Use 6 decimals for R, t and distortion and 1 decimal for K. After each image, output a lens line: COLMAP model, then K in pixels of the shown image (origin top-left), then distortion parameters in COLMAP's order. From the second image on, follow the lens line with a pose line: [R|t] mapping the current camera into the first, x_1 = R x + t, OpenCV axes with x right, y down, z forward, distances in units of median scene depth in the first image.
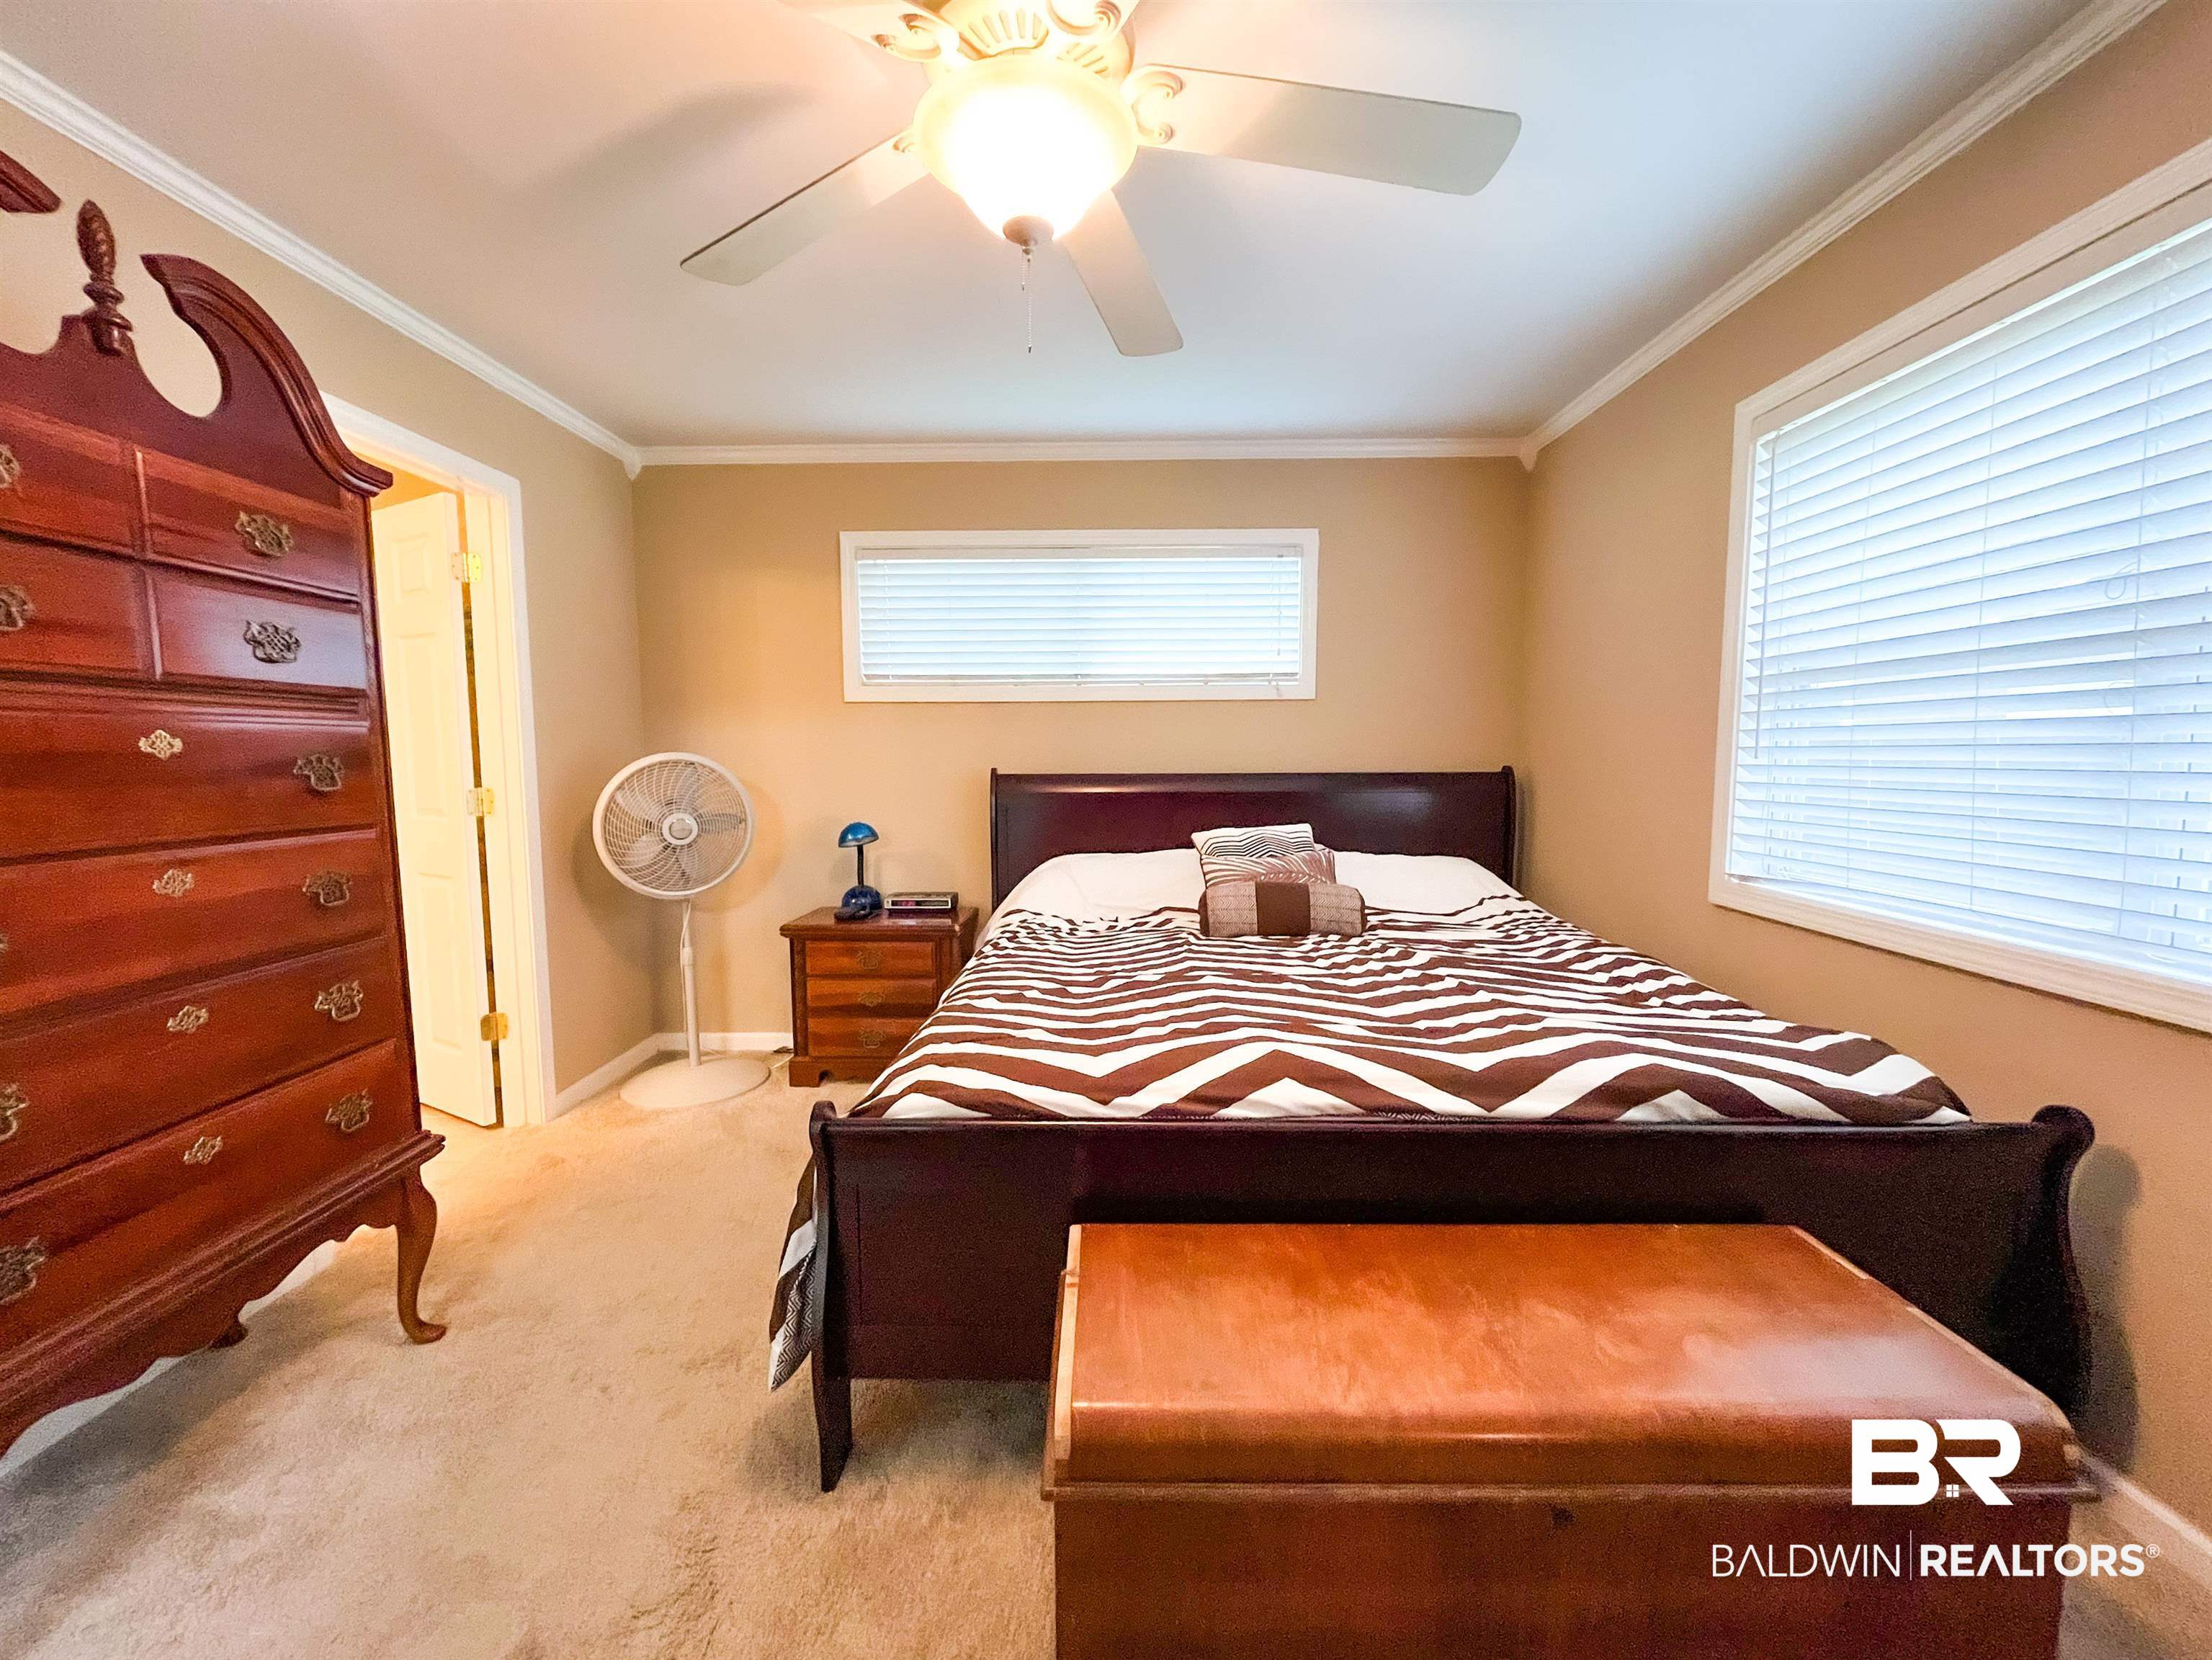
lens RADIAL K [[908.3, 0, 1114.3], [0, 908.3, 831.1], [0, 0, 1]] dist [-0.001219, -0.000593]
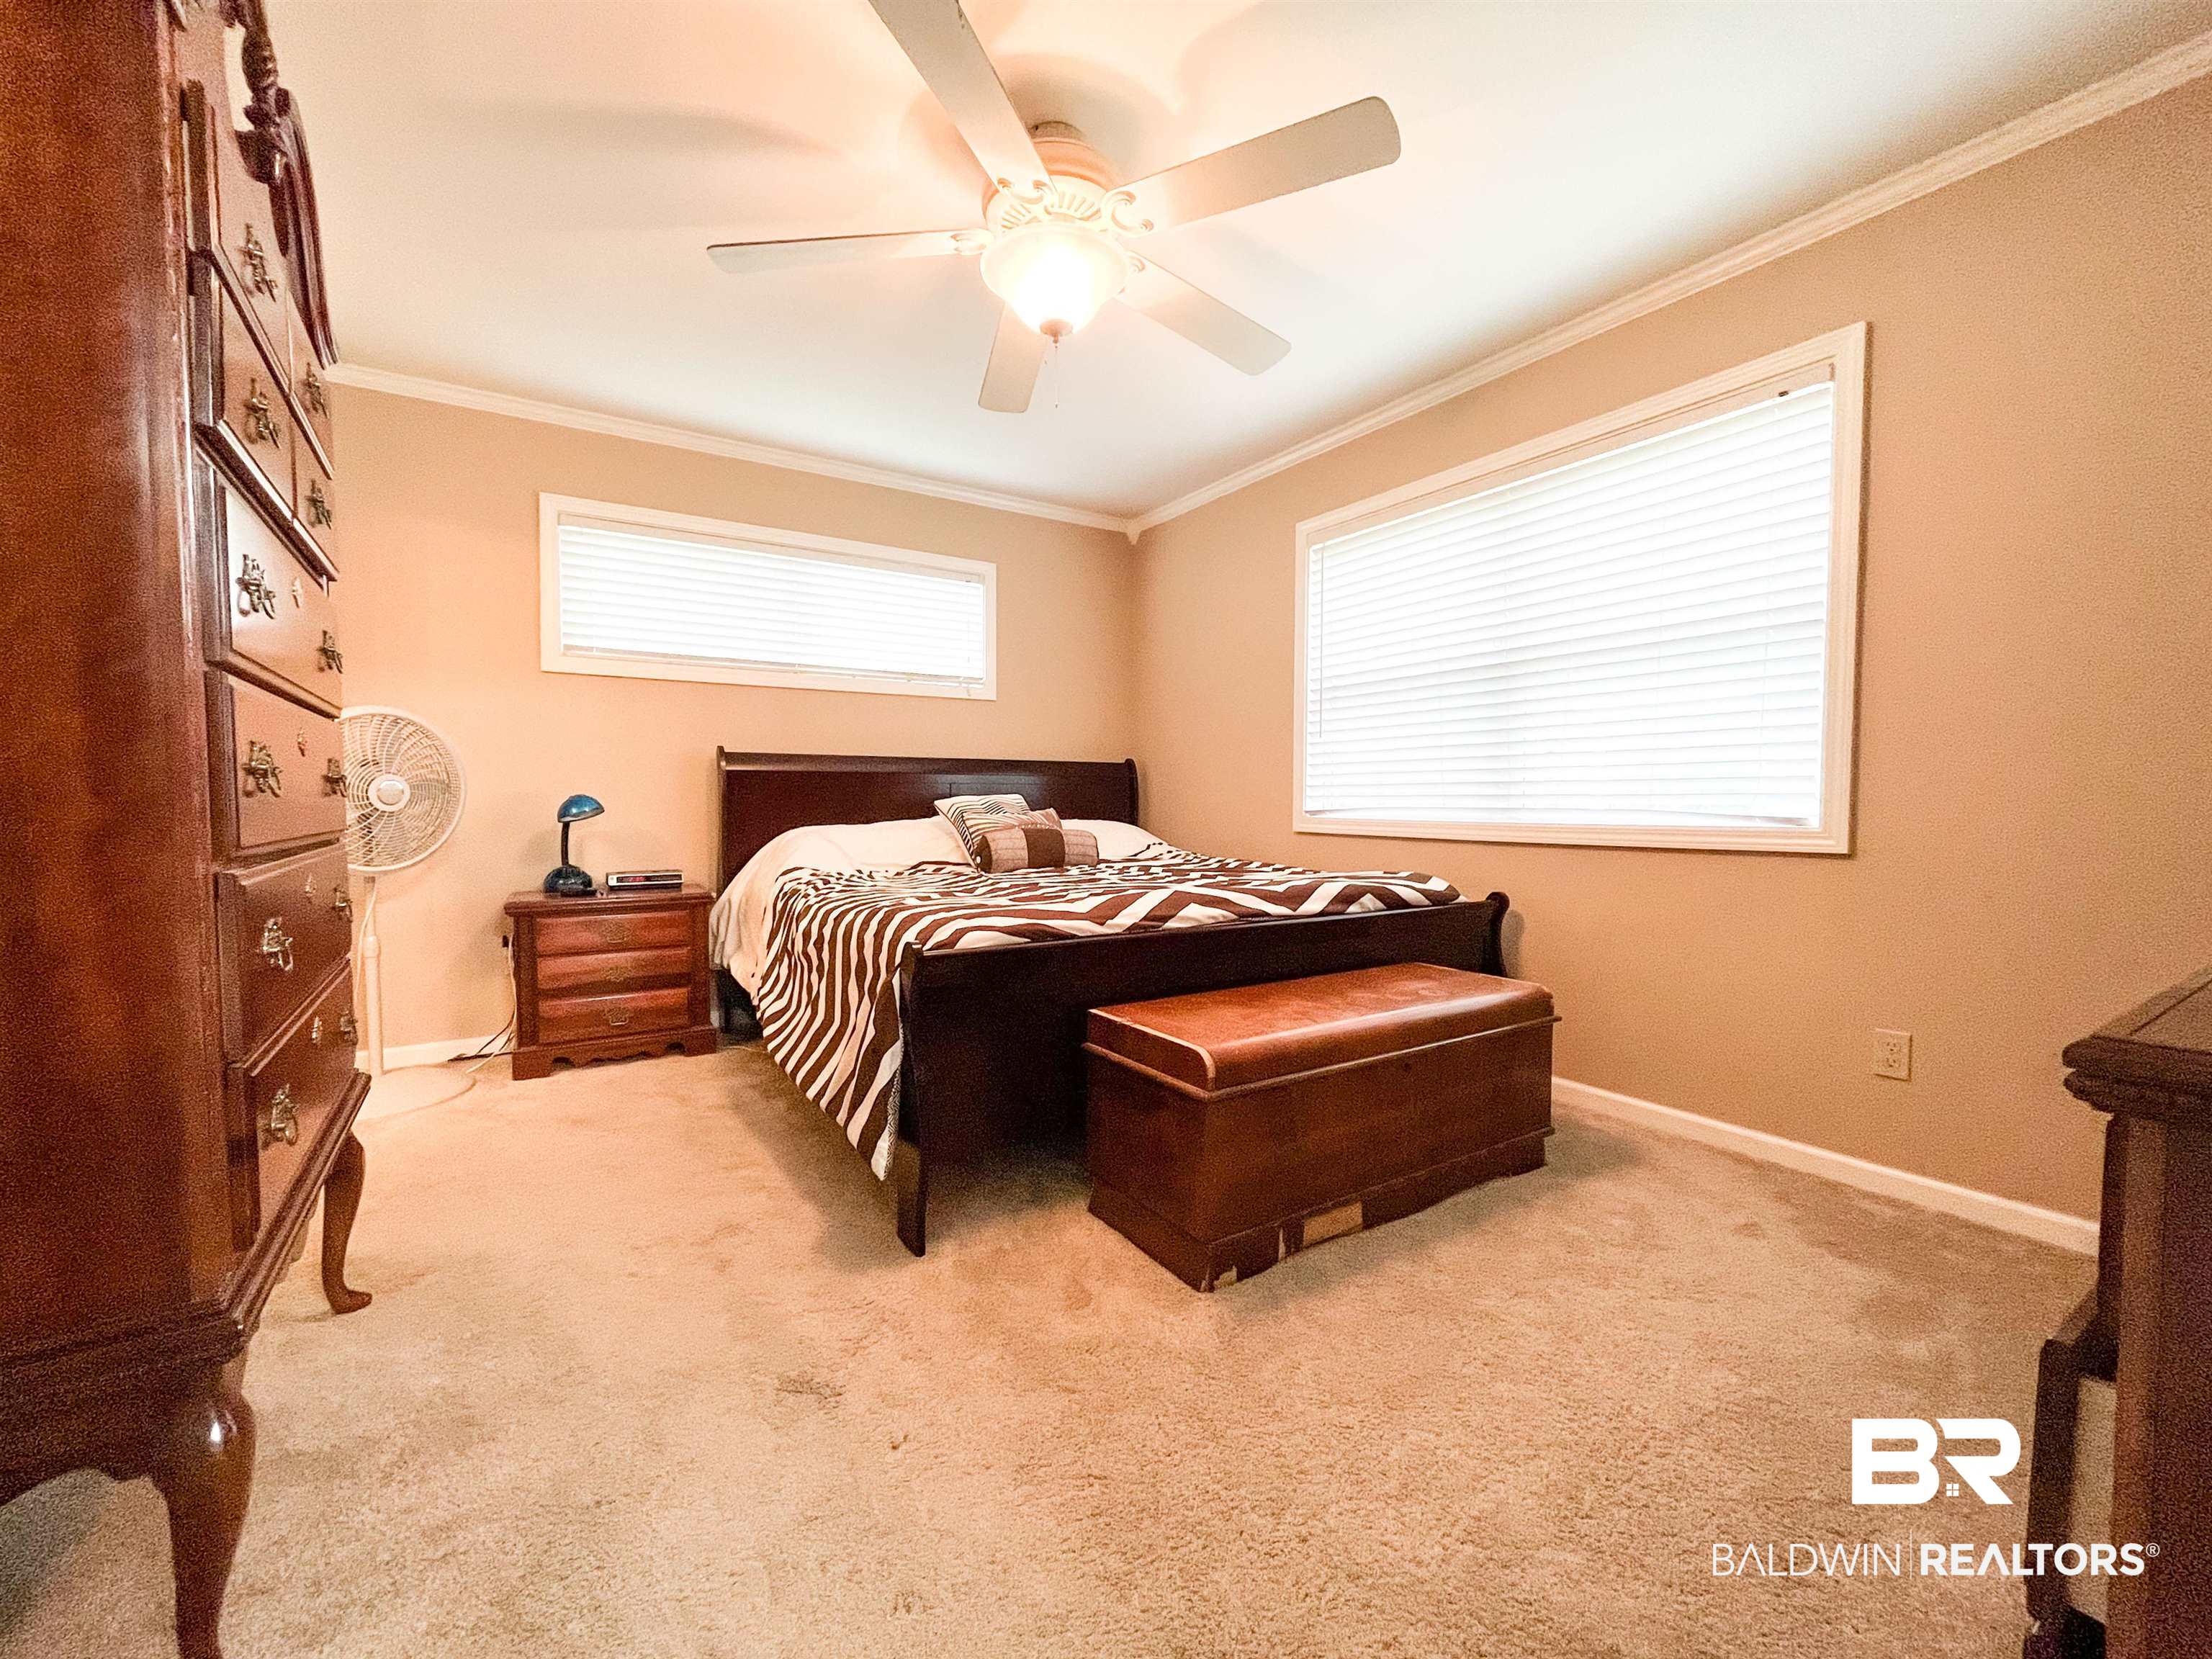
lens RADIAL K [[903.7, 0, 1106.0], [0, 903.7, 829.5], [0, 0, 1]] dist [0.012555, -0.000295]
pose [[0.835250, -0.015279, 0.549658, -0.448721], [0.044198, 0.998245, -0.039414, 0.114387], [-0.548091, 0.057214, 0.834459, -0.126566]]
